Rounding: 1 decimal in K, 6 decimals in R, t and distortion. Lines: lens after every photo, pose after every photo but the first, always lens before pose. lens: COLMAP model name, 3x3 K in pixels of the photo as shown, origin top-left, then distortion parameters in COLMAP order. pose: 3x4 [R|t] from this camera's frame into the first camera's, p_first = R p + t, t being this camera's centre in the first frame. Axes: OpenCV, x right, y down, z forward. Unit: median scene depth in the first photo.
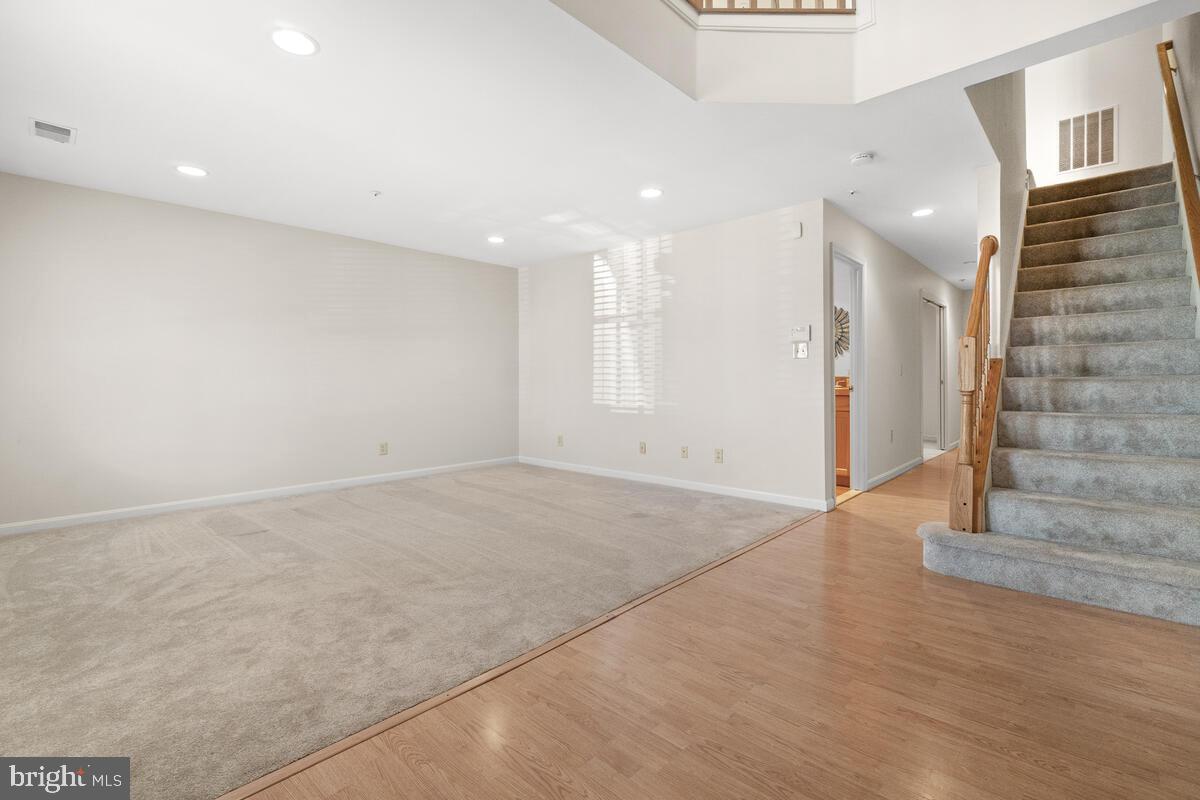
lens RADIAL K [[528.2, 0, 595.3], [0, 528.2, 389.5], [0, 0, 1]] dist [-0.009490, -0.000151]
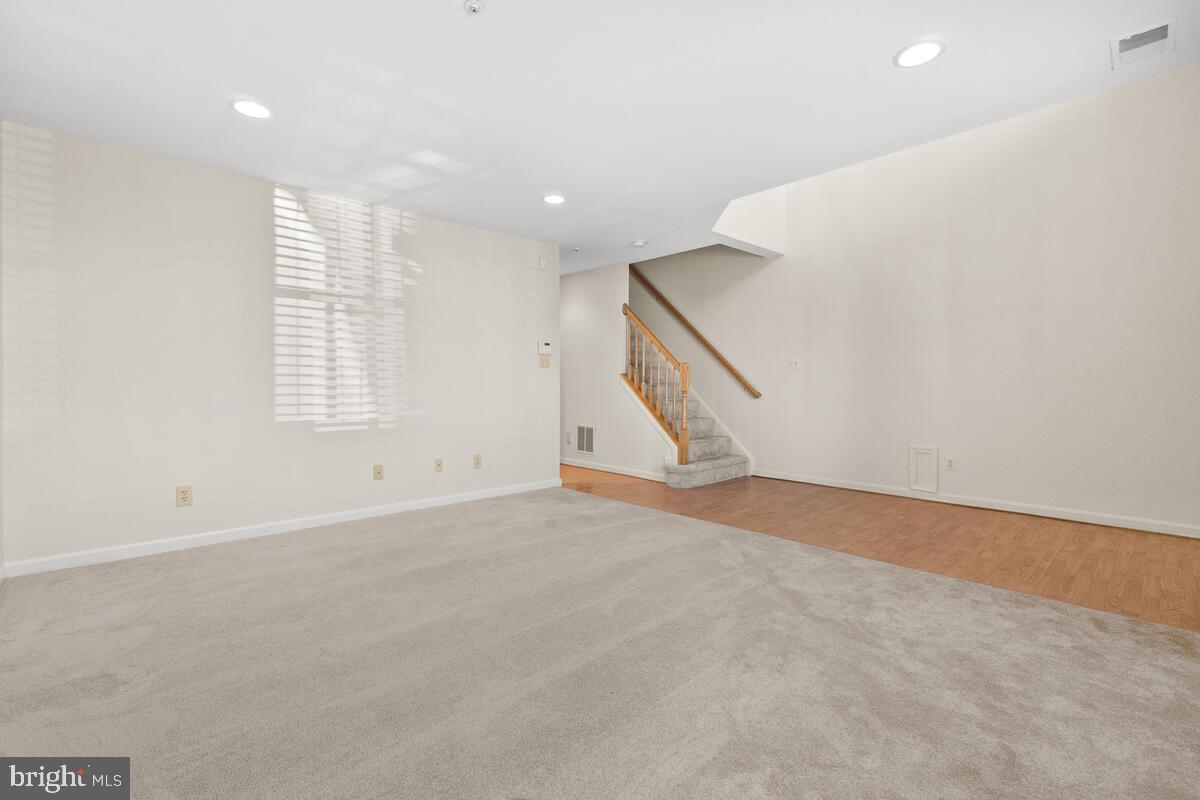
lens RADIAL K [[528.2, 0, 595.3], [0, 528.2, 389.5], [0, 0, 1]] dist [-0.009490, -0.000151]
pose [[0.073744, -0.006965, 0.997253, -0.649133], [0.016657, 0.999845, 0.005752, -0.010022], [-0.997138, 0.016187, 0.073849, 0.616228]]
